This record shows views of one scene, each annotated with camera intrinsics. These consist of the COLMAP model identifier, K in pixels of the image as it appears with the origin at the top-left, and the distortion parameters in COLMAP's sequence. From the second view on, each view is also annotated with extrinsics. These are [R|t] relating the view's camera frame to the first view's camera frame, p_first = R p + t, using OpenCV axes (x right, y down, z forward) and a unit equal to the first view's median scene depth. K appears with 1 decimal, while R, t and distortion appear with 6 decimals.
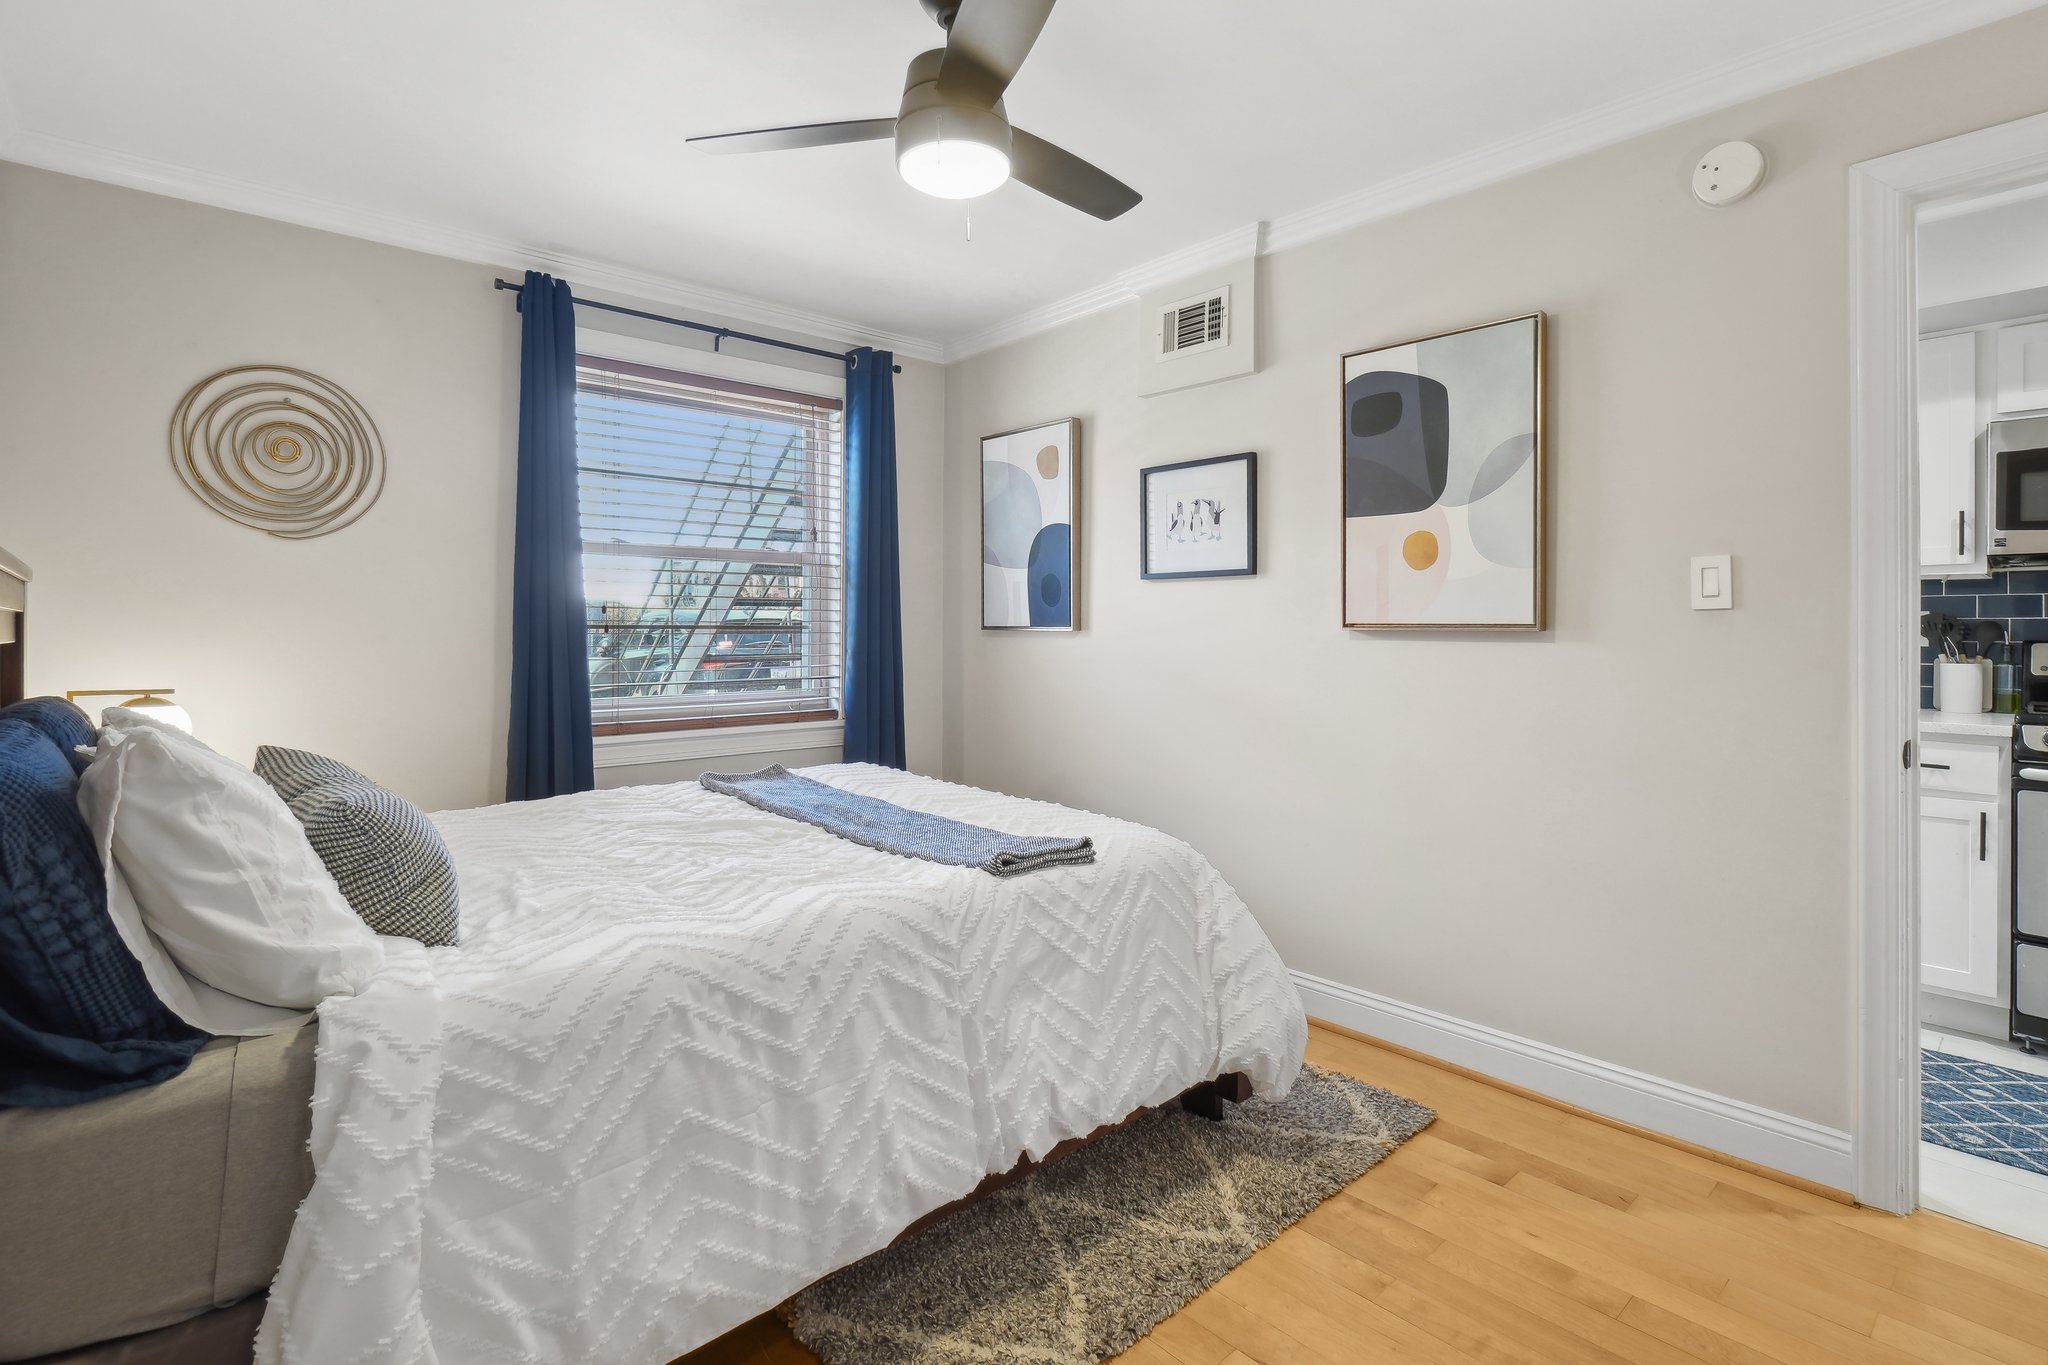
lens RADIAL K [[984.3, 0, 1022.5], [0, 984.3, 643.1], [0, 0, 1]] dist [-0.000447, -0.000487]
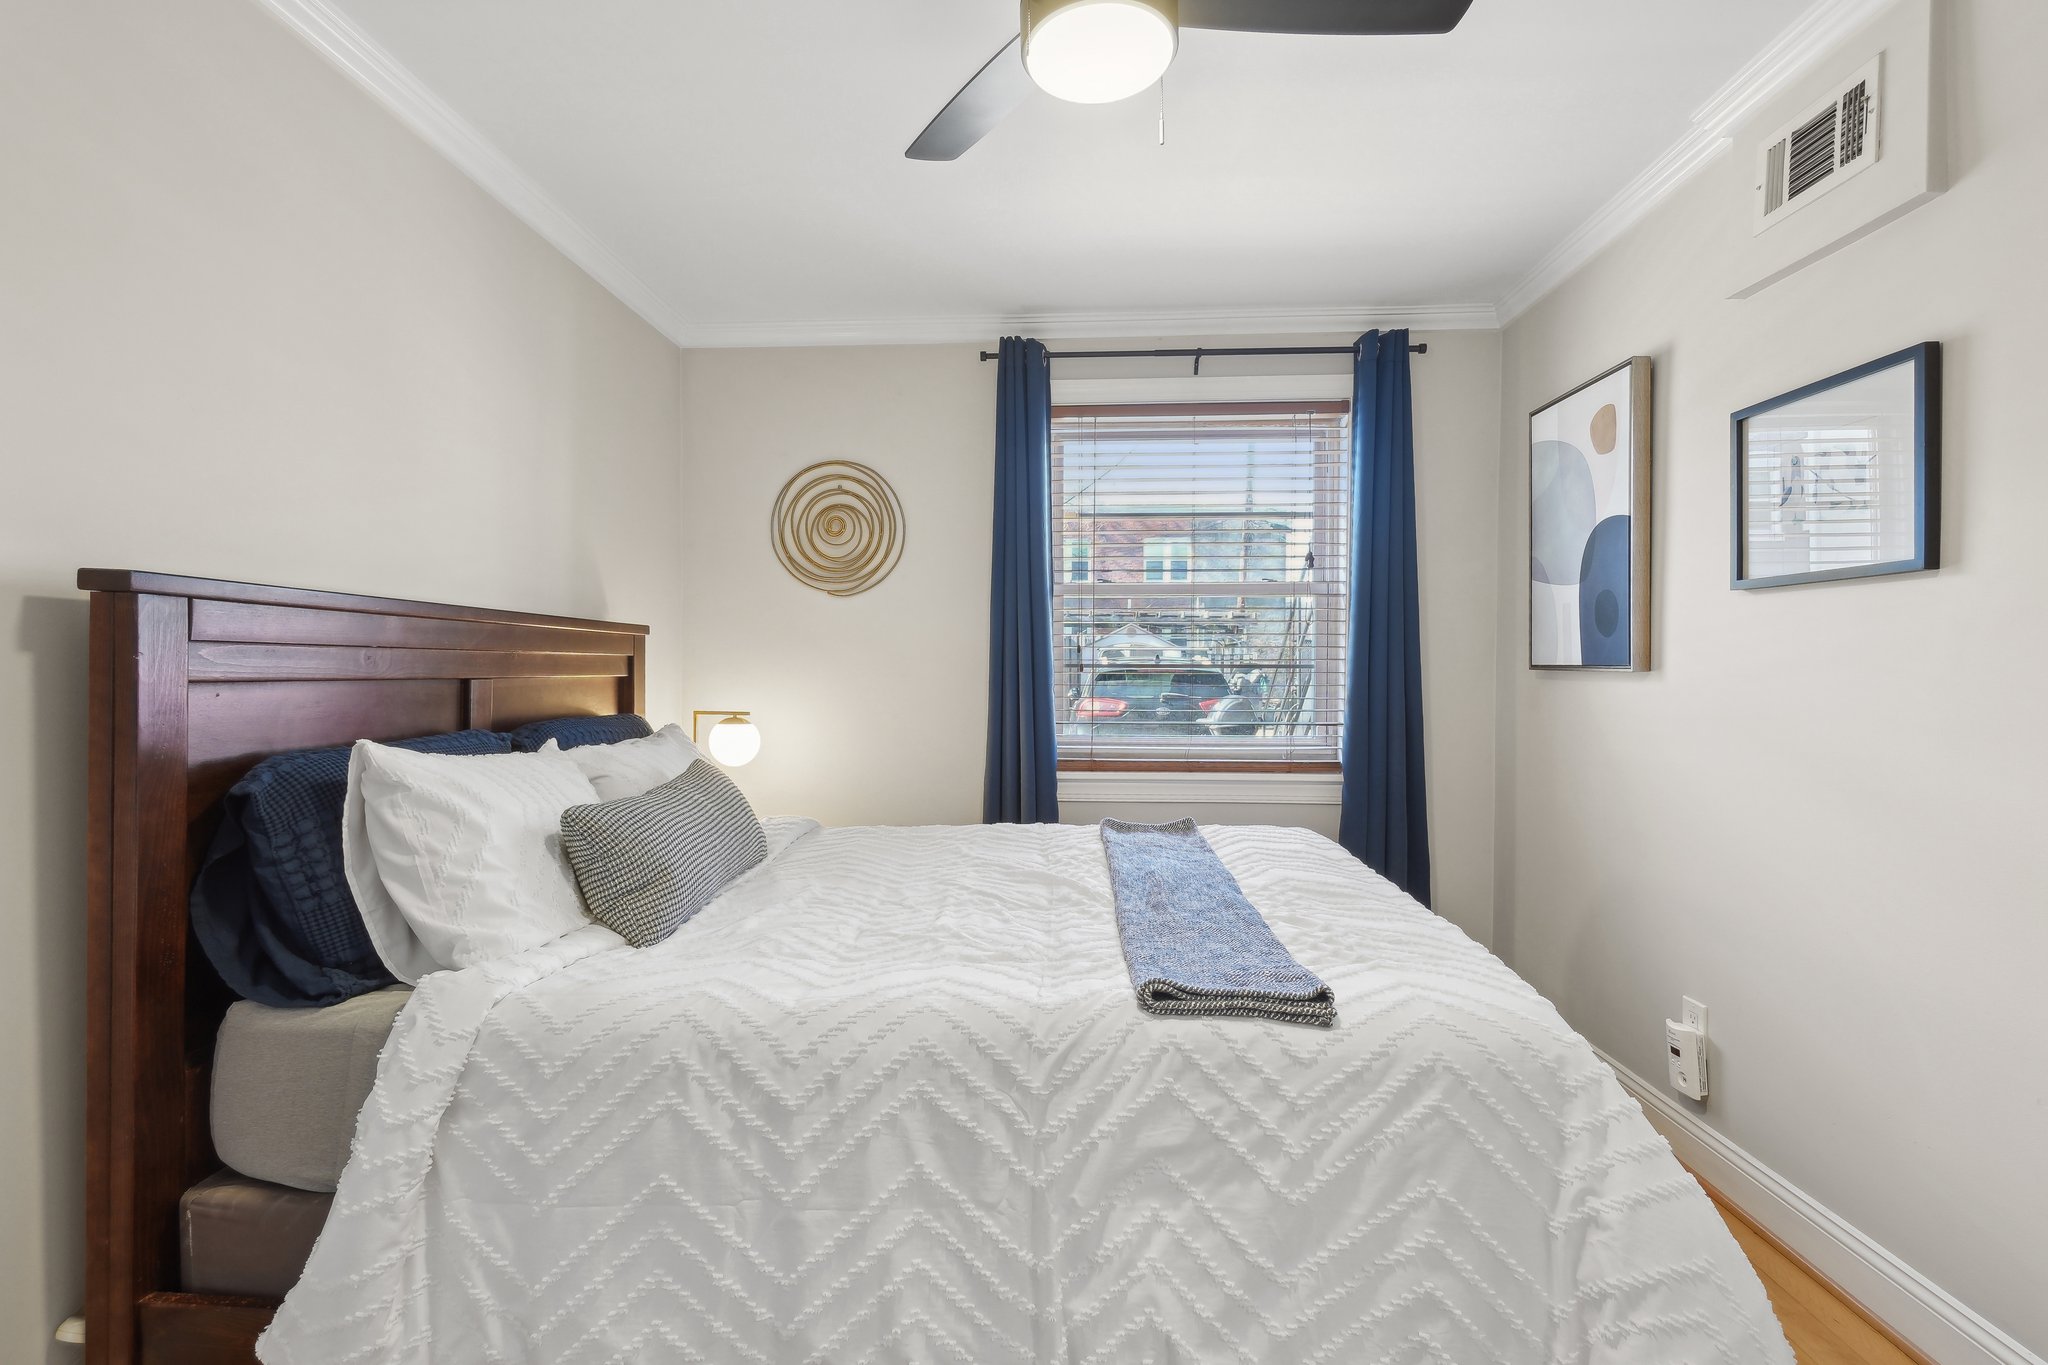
lens RADIAL K [[939.8, 0, 1024.0], [0, 939.8, 682.5], [0, 0, 1]] dist [-0.001160, -0.000767]
pose [[0.701434, 0.013322, -0.712610, 0.374739], [-0.012104, 0.999904, 0.006779, -0.007686], [0.712632, 0.003870, 0.701527, 0.422234]]
